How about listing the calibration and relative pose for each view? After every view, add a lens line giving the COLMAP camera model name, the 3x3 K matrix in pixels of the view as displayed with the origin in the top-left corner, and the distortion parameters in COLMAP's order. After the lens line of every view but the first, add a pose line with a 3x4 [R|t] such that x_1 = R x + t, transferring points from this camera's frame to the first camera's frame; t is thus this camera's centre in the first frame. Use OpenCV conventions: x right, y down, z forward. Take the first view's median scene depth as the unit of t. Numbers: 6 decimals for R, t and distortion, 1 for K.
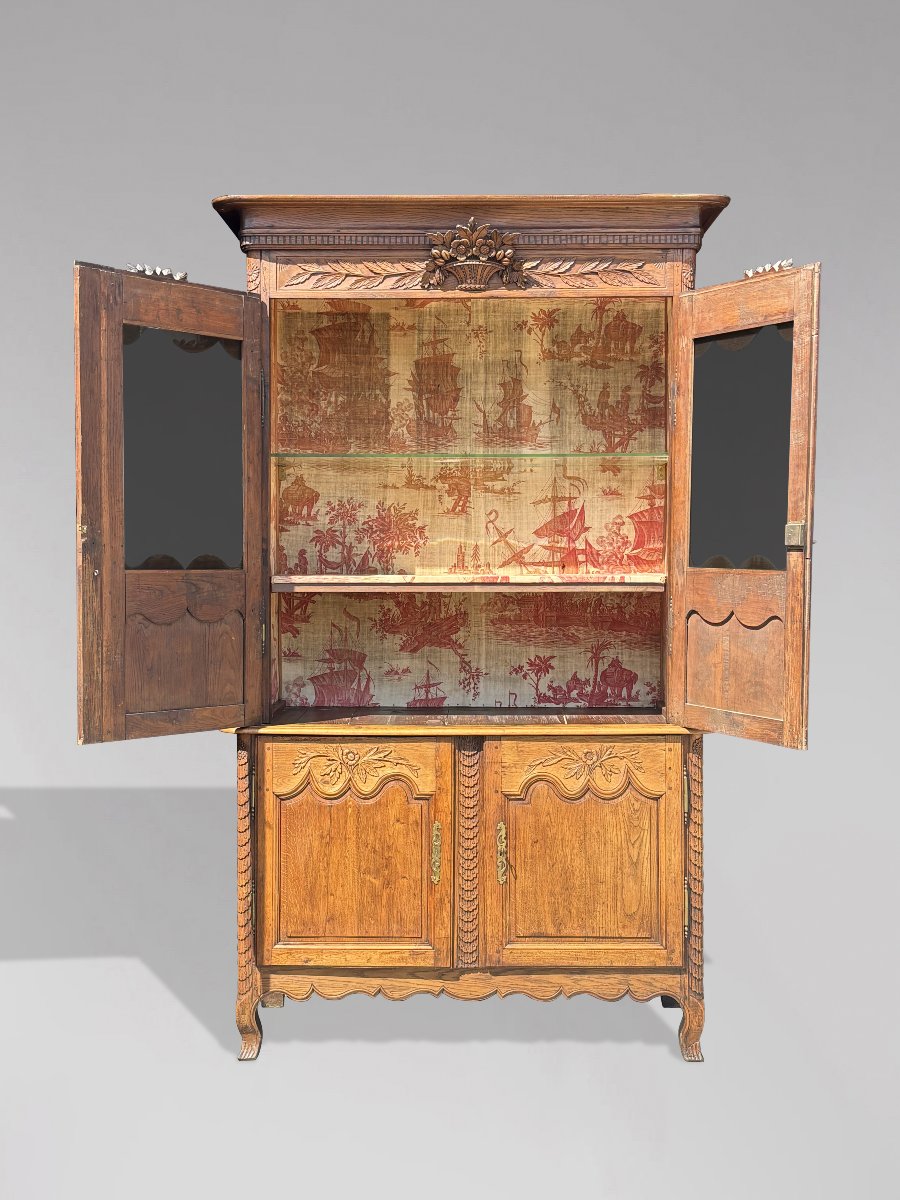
lens RADIAL K [[1497.3, 0, 453.4], [0, 1497.3, 618.6], [0, 0, 1]] dist [0.079592, 0.000000]
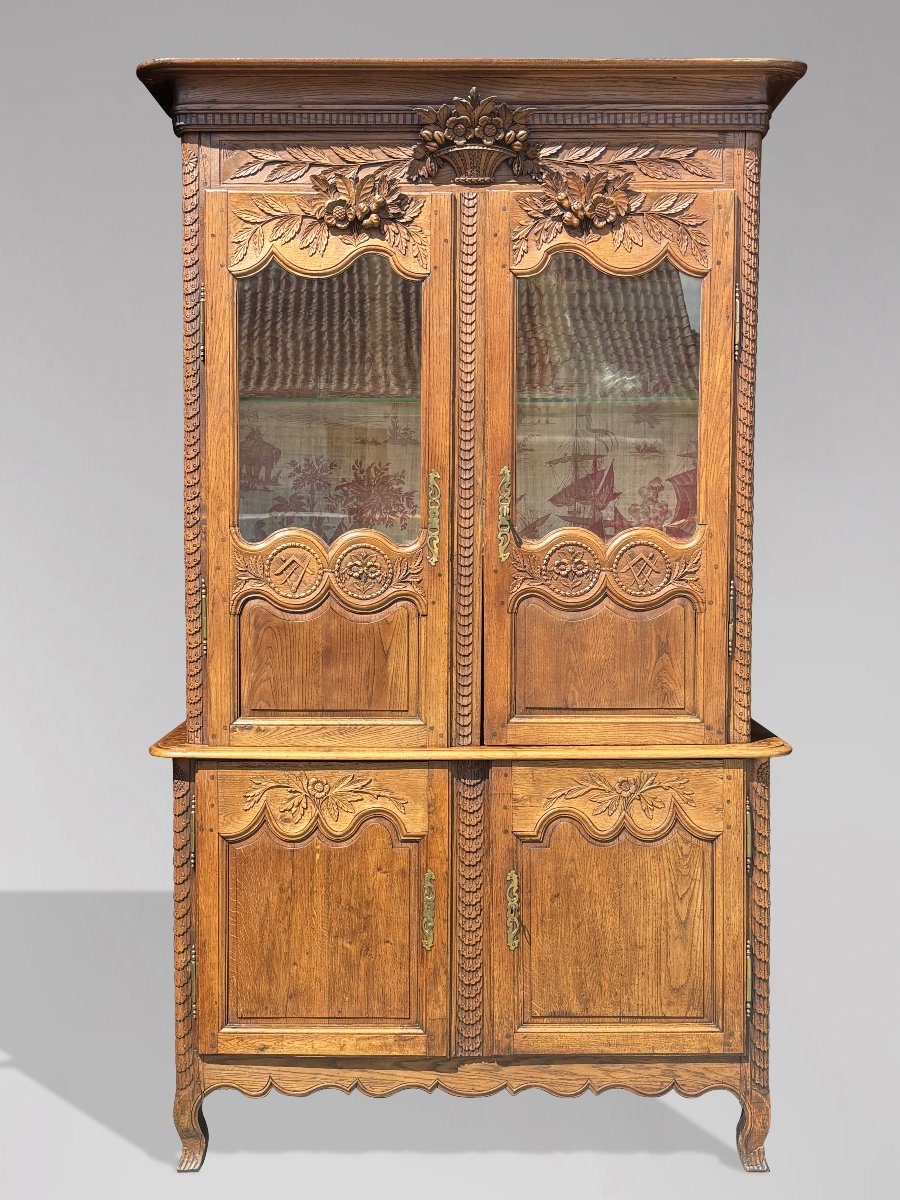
lens RADIAL K [[1497.3, 0, 462.7], [0, 1497.3, 615.5], [0, 0, 1]] dist [0.079592, 0.000000]
pose [[0.999929, -0.001887, 0.011781, -0.002707], [0.001690, 0.999859, 0.016705, -0.010013], [-0.011811, -0.016684, 0.999791, 0.220802]]
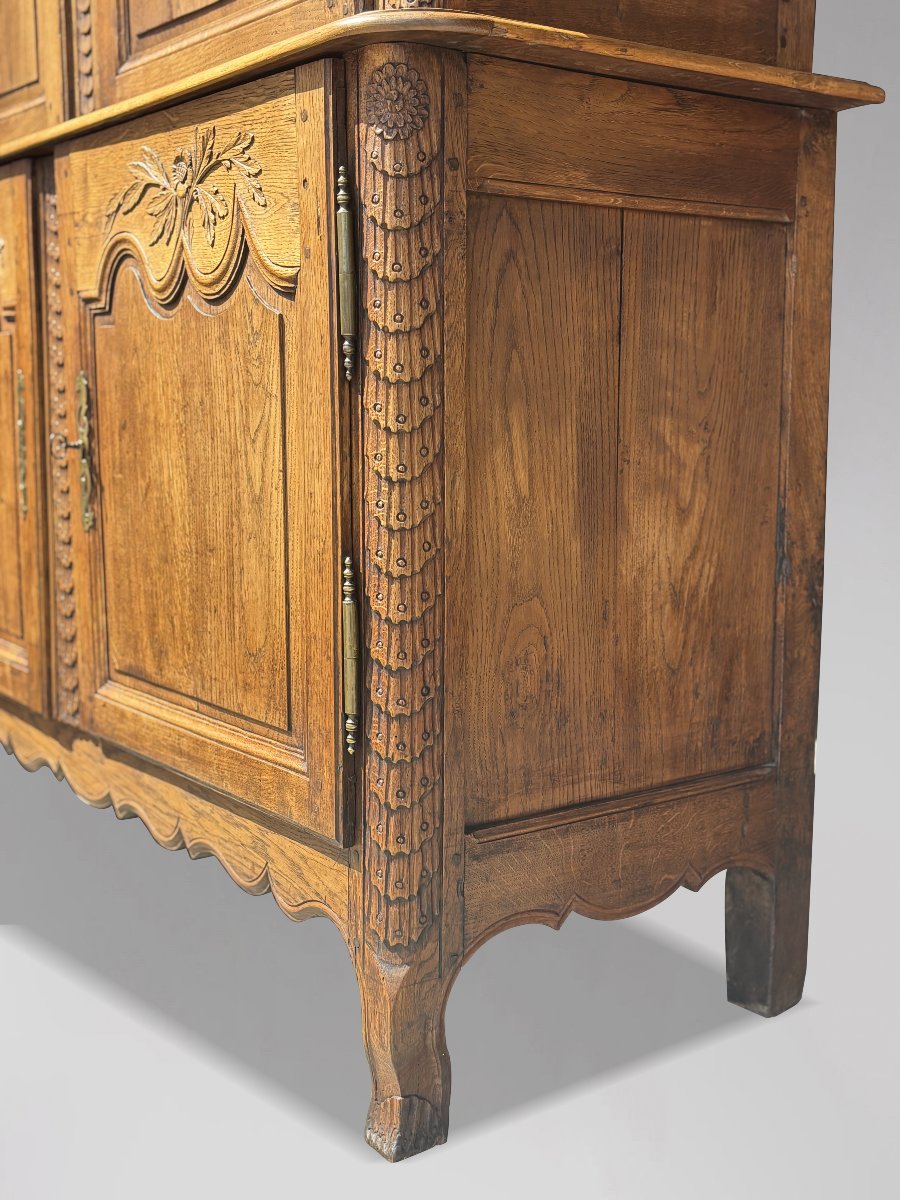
lens RADIAL K [[1497.3, 0, 453.1], [0, 1497.3, 616.4], [0, 0, 1]] dist [0.079592, 0.000000]
pose [[0.608021, 0.123353, -0.784280, 0.402324], [-0.029958, 0.990717, 0.132596, 0.142933], [0.793356, -0.057125, 0.606072, 0.832153]]
